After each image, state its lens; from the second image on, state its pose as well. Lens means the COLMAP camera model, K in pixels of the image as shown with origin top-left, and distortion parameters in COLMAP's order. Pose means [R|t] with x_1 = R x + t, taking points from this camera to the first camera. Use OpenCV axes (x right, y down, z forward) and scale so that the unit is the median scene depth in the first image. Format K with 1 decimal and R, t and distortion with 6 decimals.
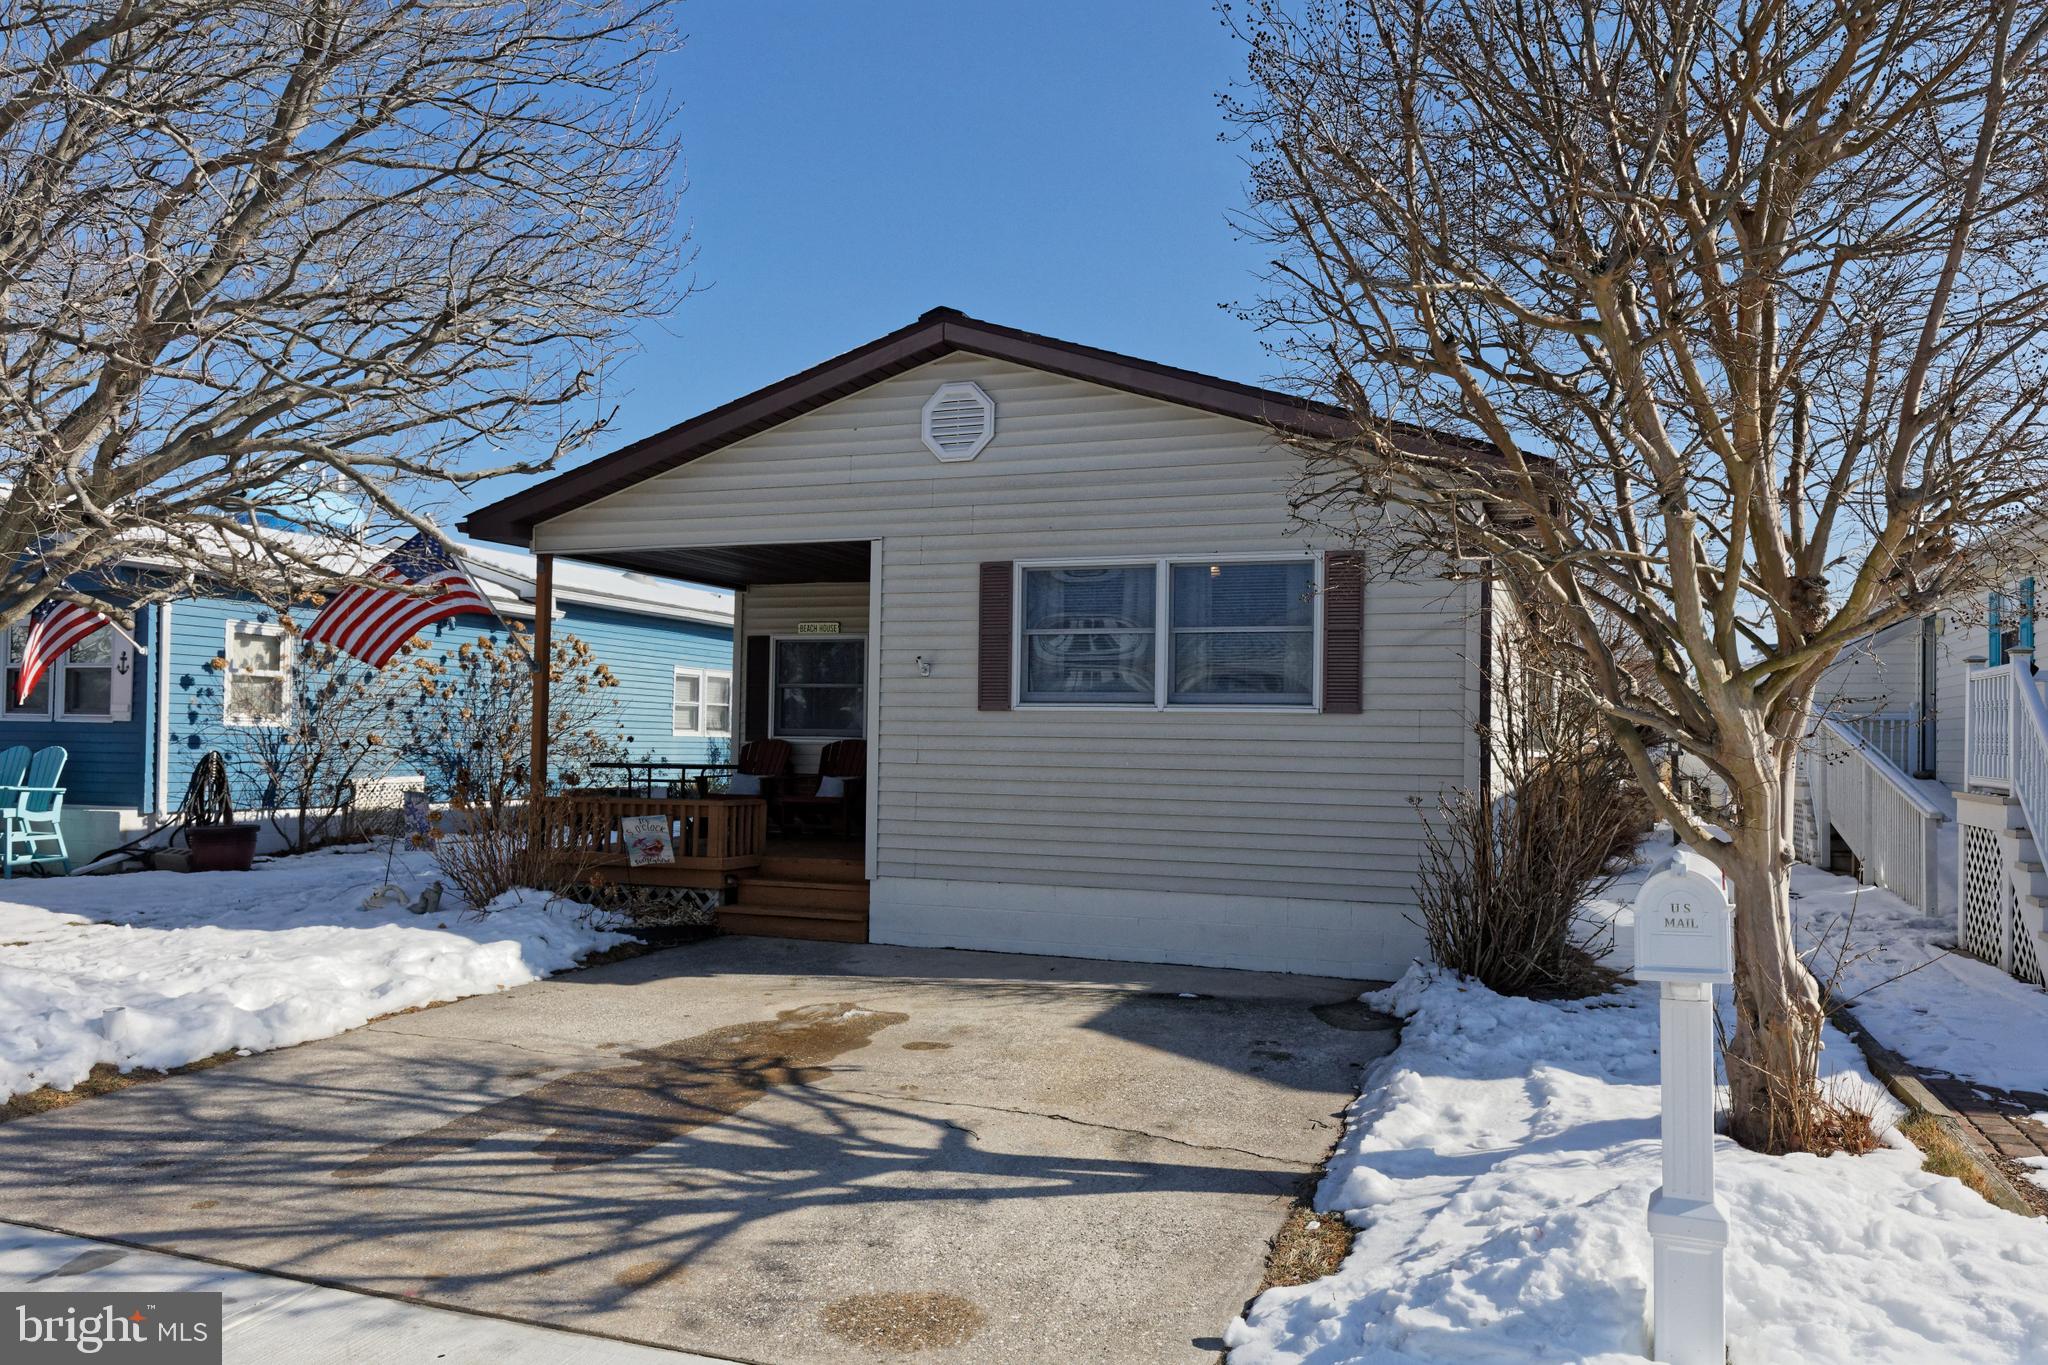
lens RADIAL K [[1452.8, 0, 1024.0], [0, 1452.8, 682.5], [0, 0, 1]] dist [-0.000077, 0.002555]
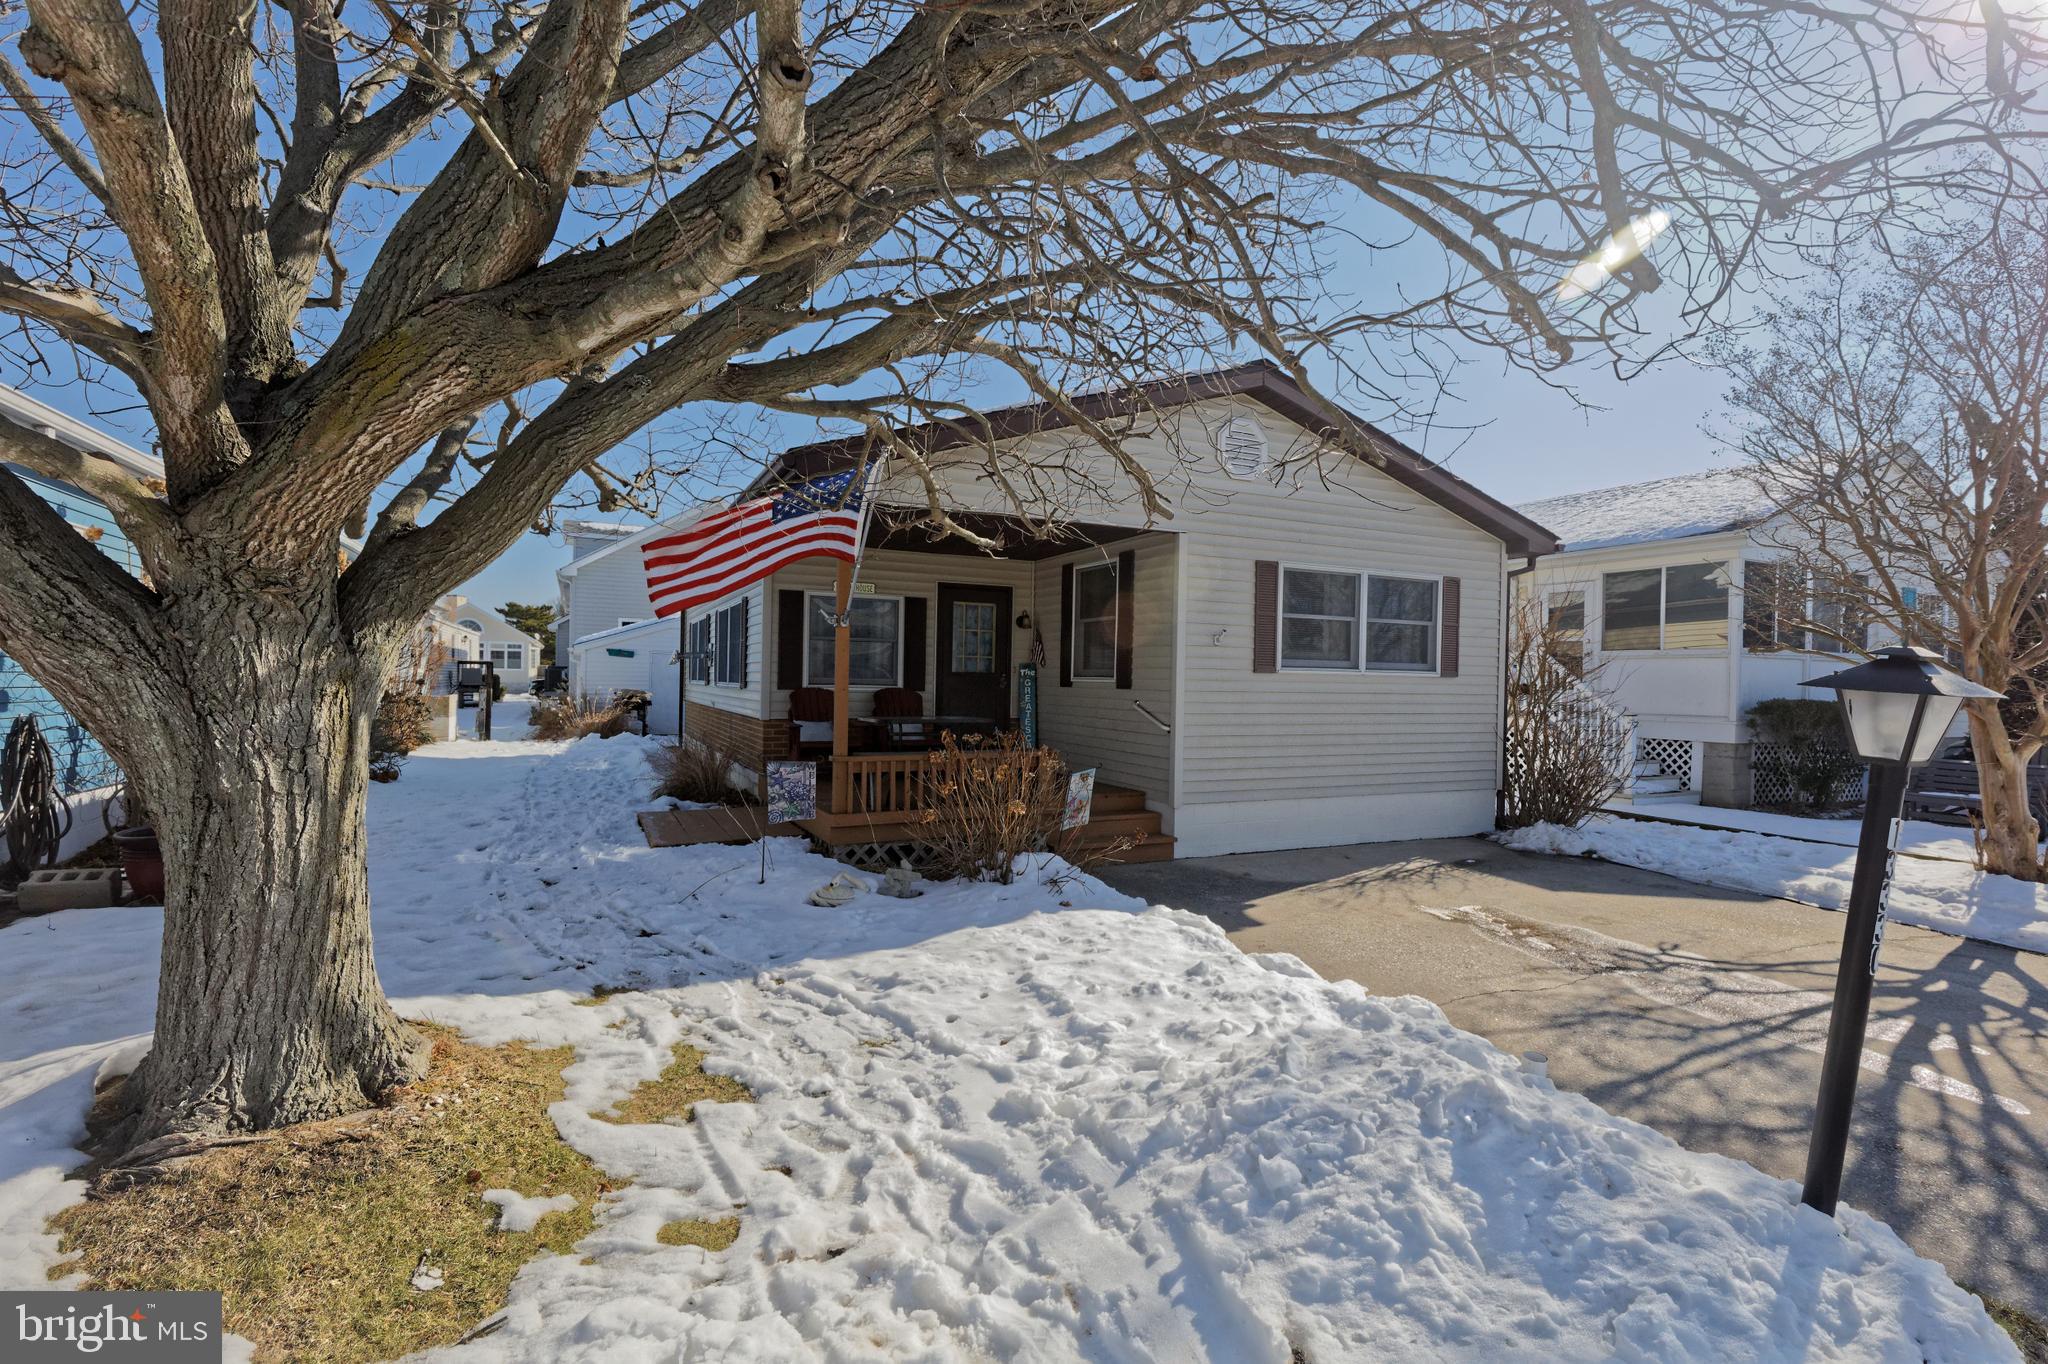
lens RADIAL K [[949.2, 0, 1024.0], [0, 949.2, 682.0], [0, 0, 1]] dist [-0.000599, -0.000018]
pose [[0.682629, -0.006556, 0.730736, -0.957280], [-0.037978, 0.998290, 0.044434, -0.003247], [-0.729778, -0.058084, 0.681213, 0.670062]]
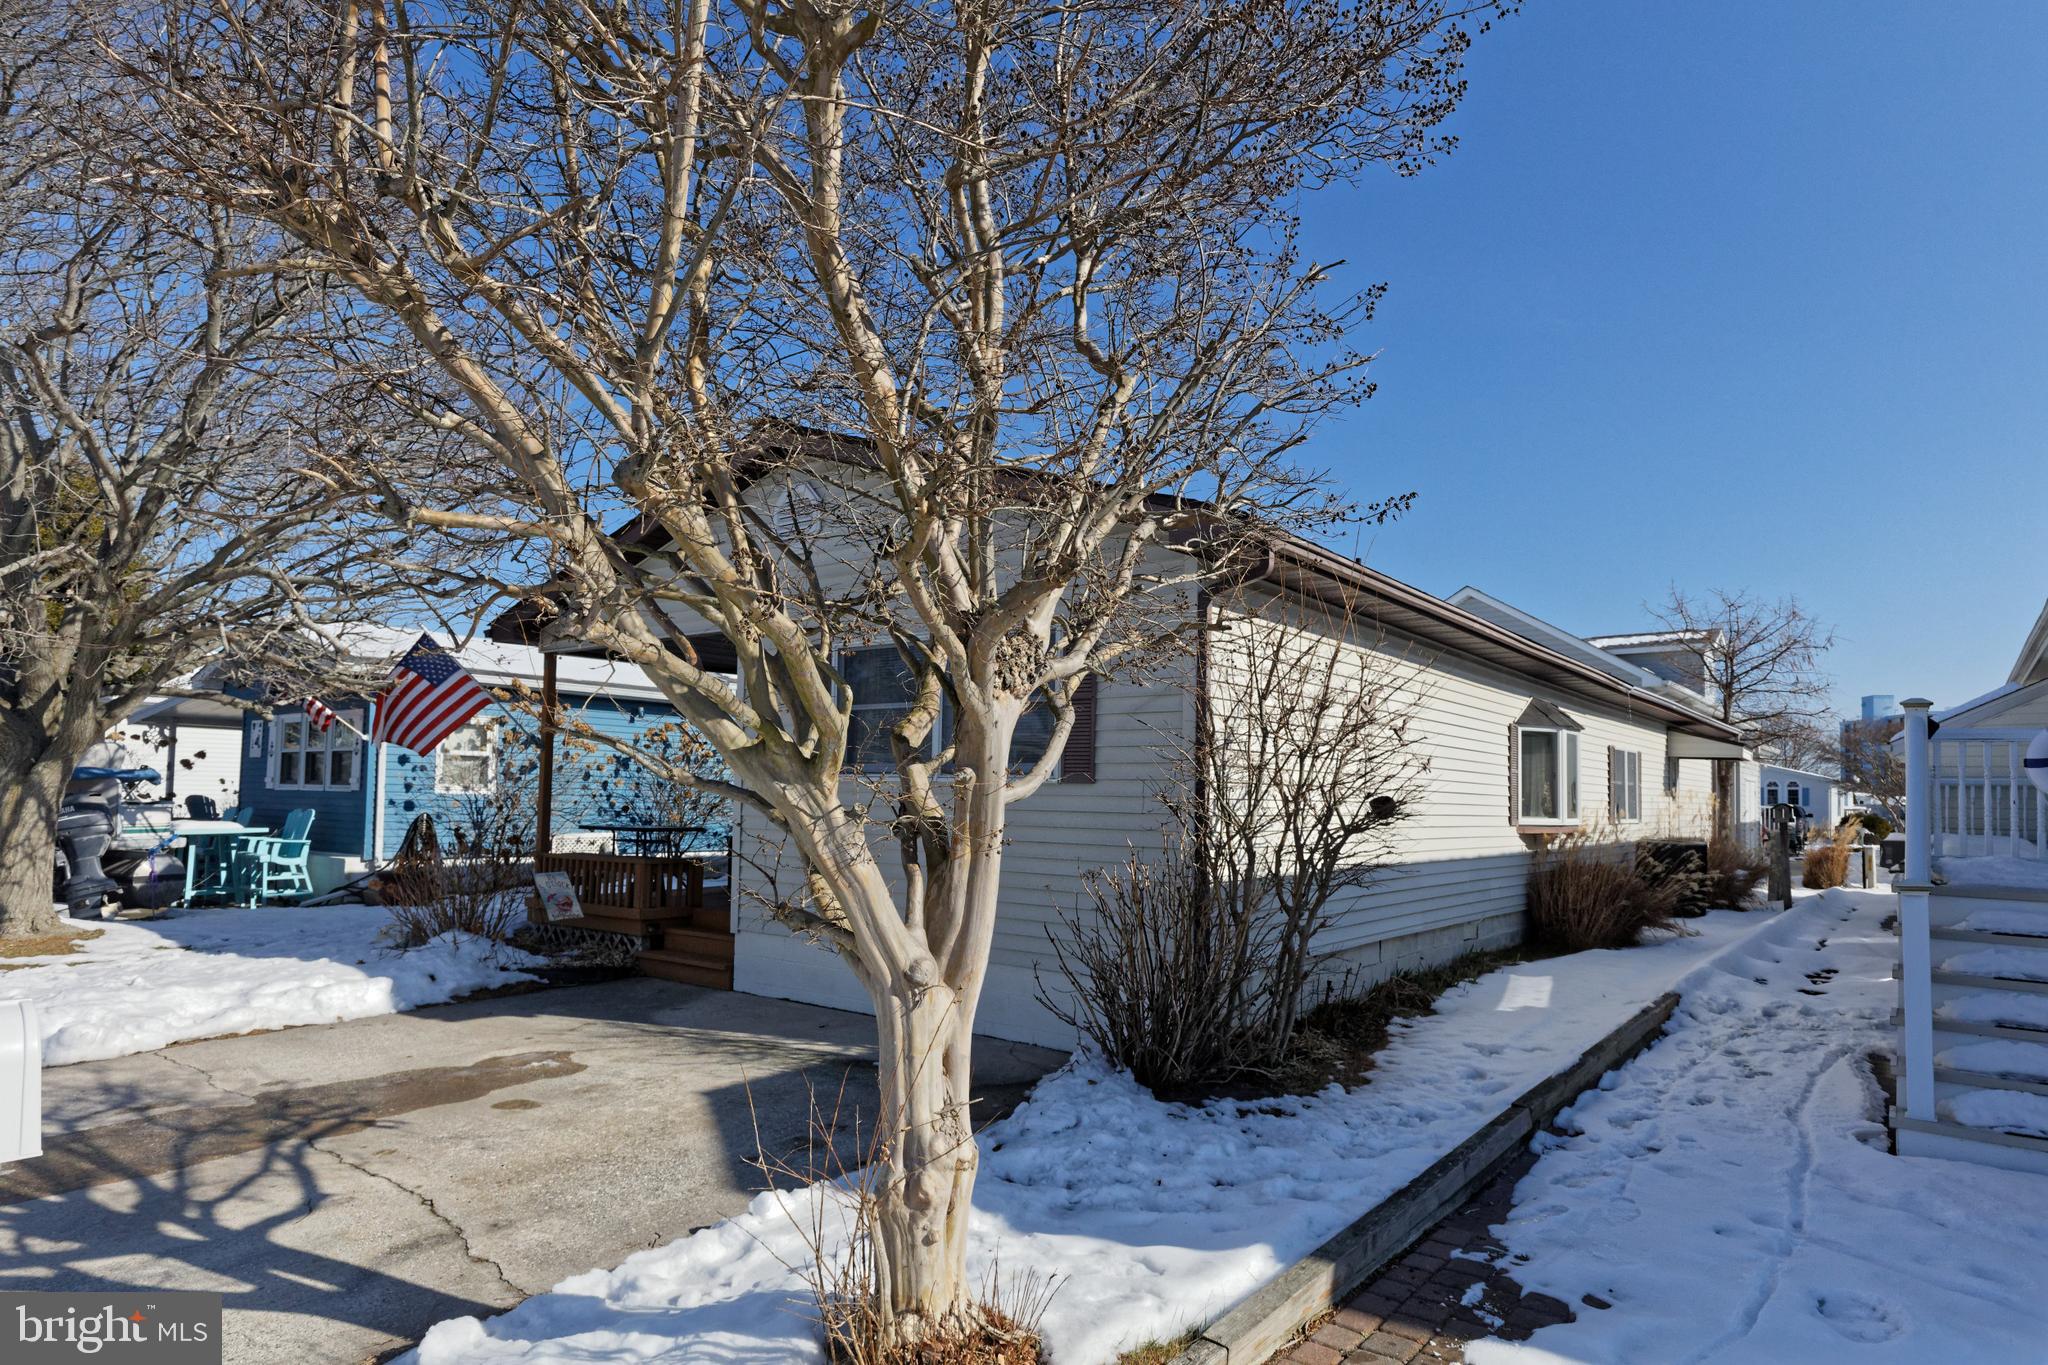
lens RADIAL K [[1156.0, 0, 1020.5], [0, 1156.0, 736.7], [0, 0, 1]] dist [-0.002339, -0.001844]
pose [[0.959258, -0.014219, -0.282173, 0.435497], [0.009637, 0.999798, -0.017619, 0.003218], [0.282367, 0.014182, 0.959202, 0.253944]]
